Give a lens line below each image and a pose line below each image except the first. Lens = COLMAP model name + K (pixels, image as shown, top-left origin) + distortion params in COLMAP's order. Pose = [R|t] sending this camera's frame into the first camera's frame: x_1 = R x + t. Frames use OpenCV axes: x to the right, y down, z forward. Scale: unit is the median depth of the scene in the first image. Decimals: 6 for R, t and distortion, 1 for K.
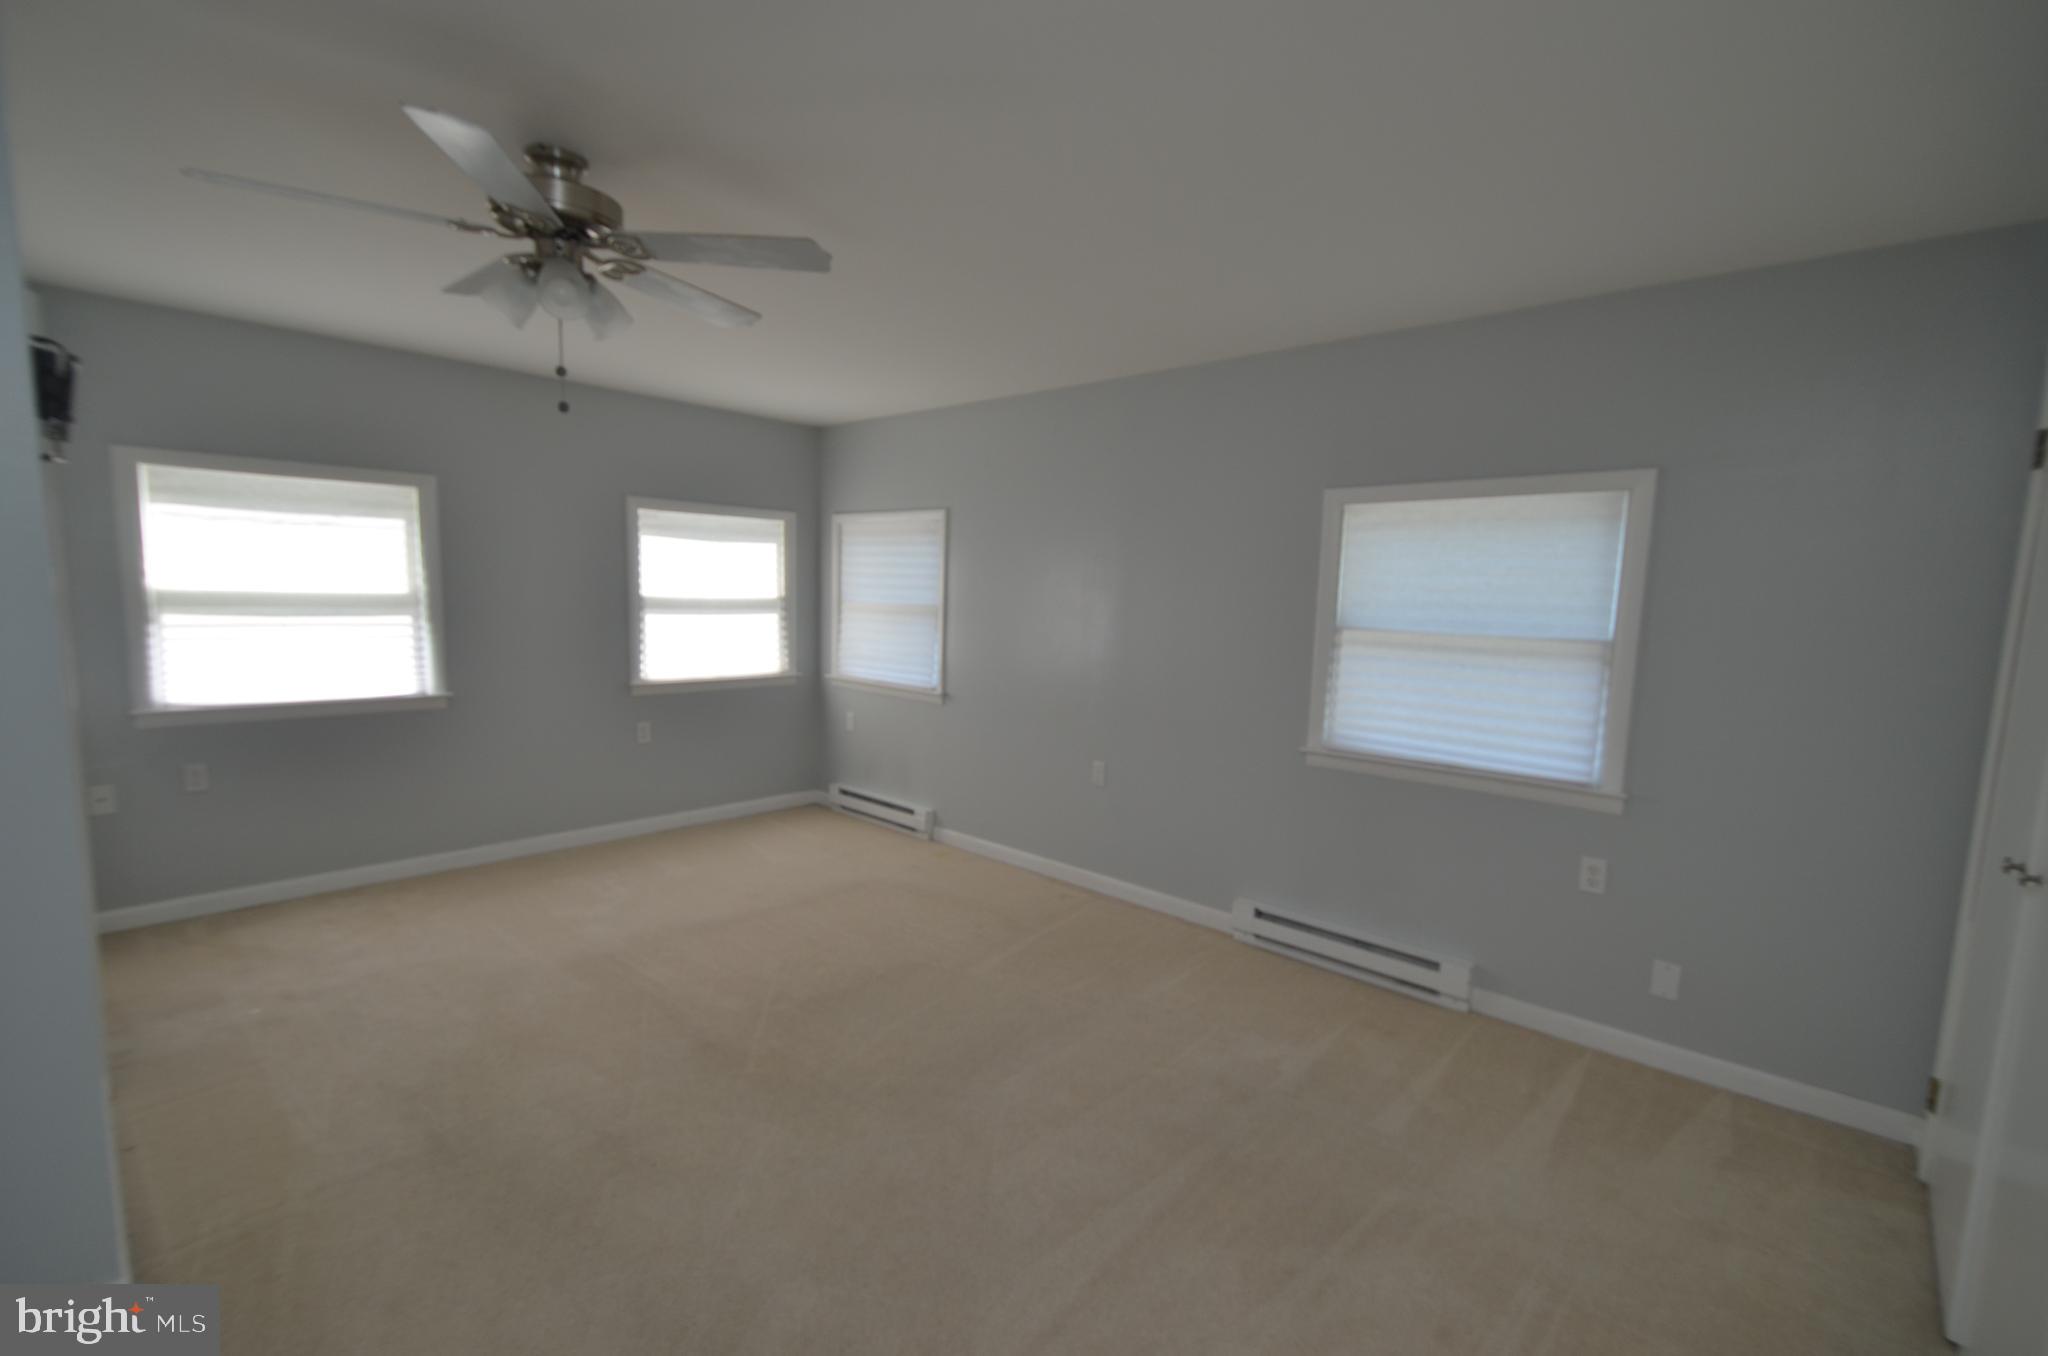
lens RADIAL K [[862.4, 0, 1024.0], [0, 862.4, 678.0], [0, 0, 1]] dist [0.000185, -0.000096]
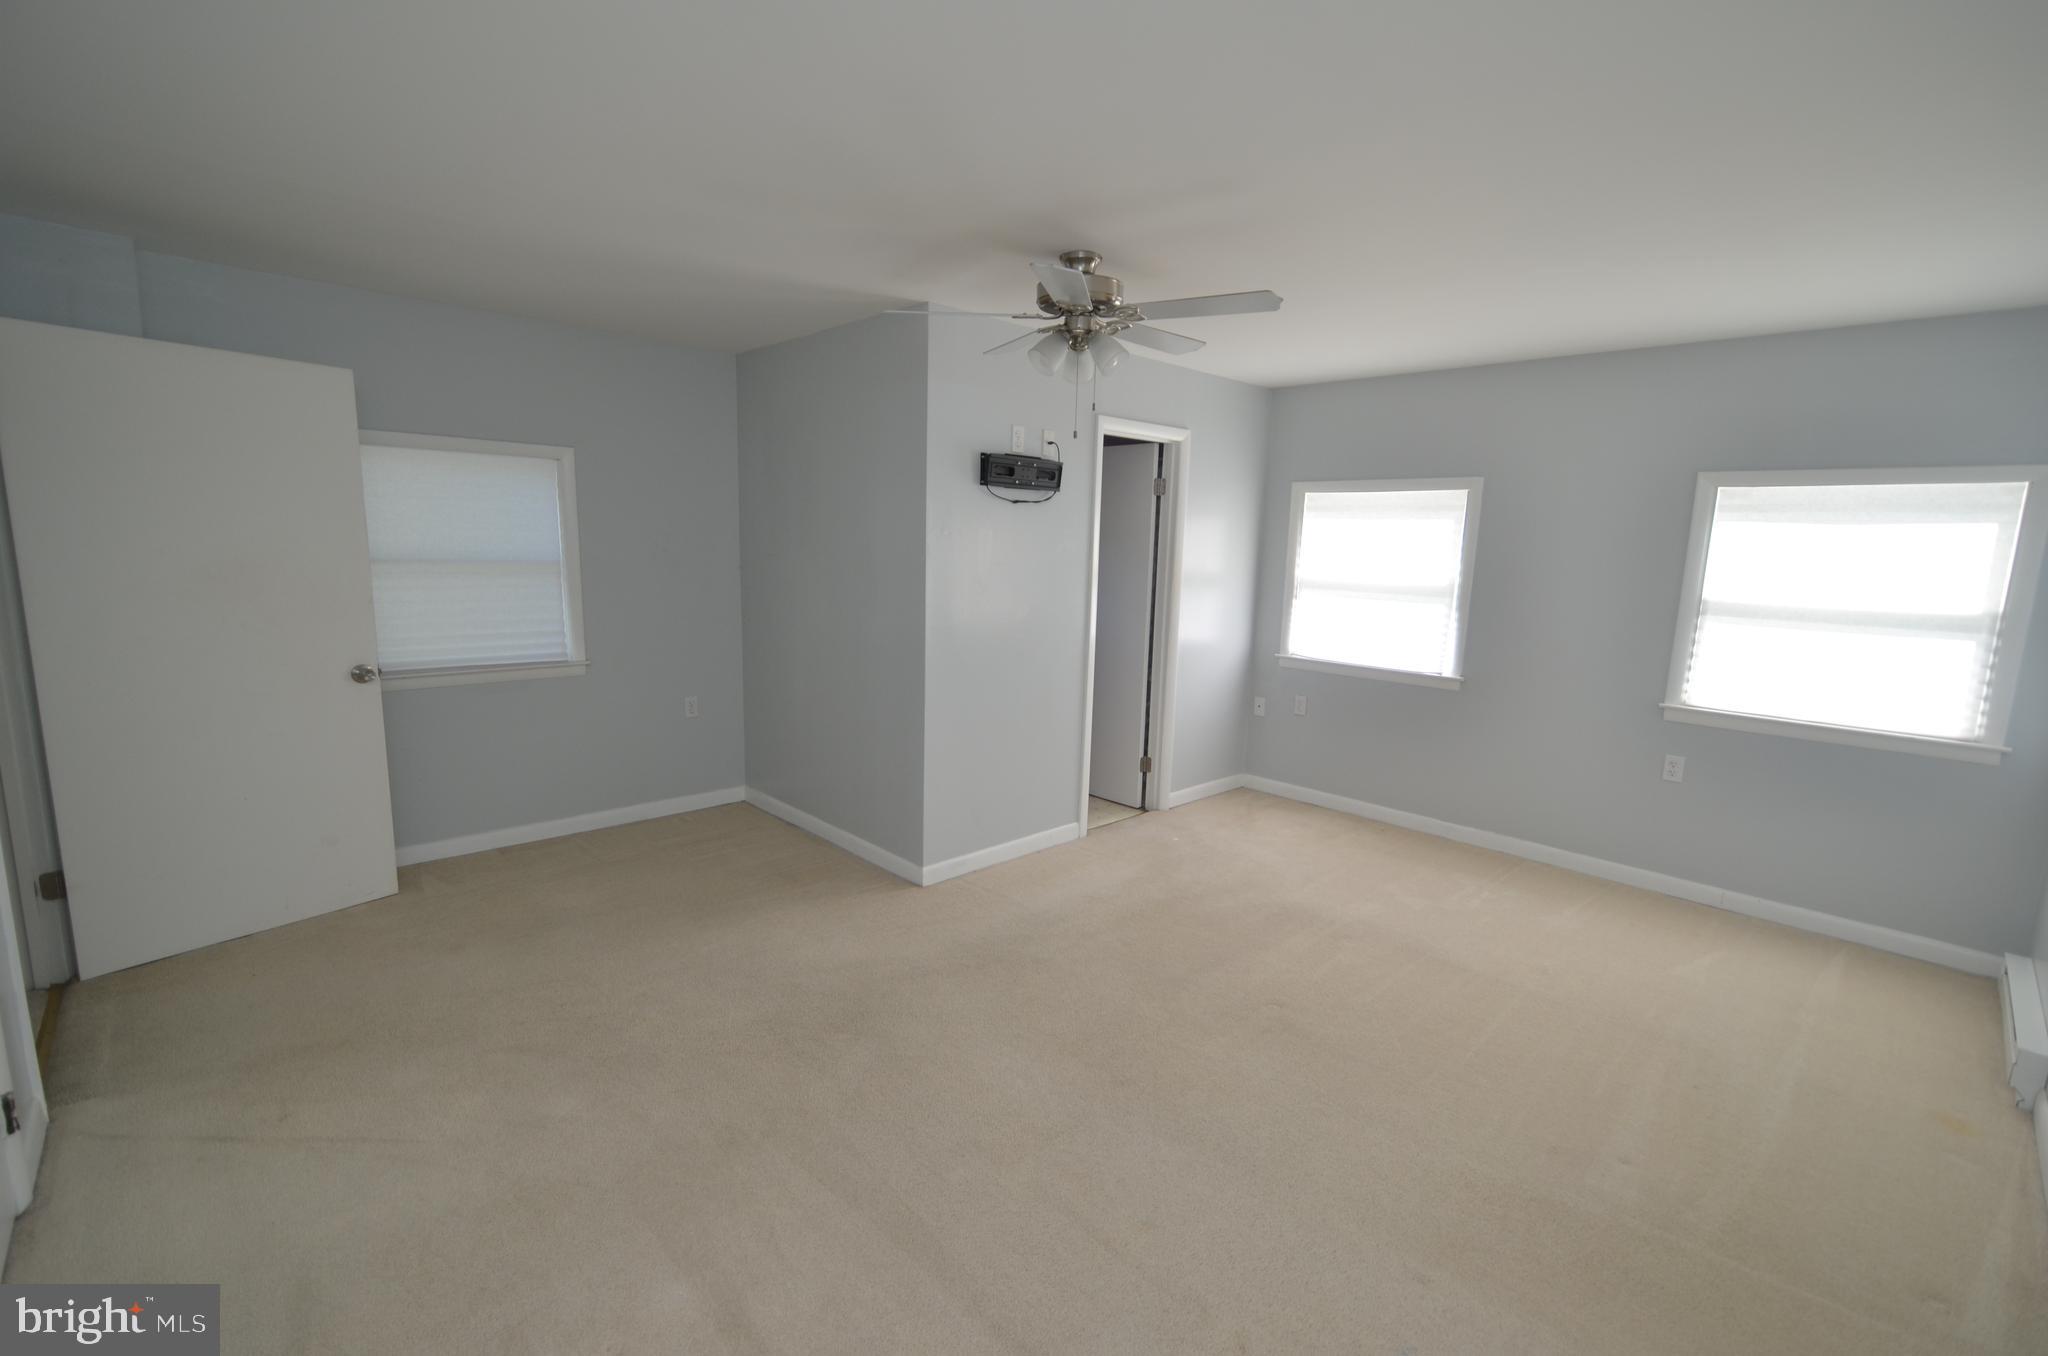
lens RADIAL K [[897.6, 0, 1027.3], [0, 897.6, 683.6], [0, 0, 1]] dist [-0.005992, -0.000804]
pose [[-0.057756, 0.118110, -0.991319, 0.493279], [-0.143765, 0.981643, 0.125333, -0.038165], [0.987925, 0.149756, -0.039716, 0.515966]]
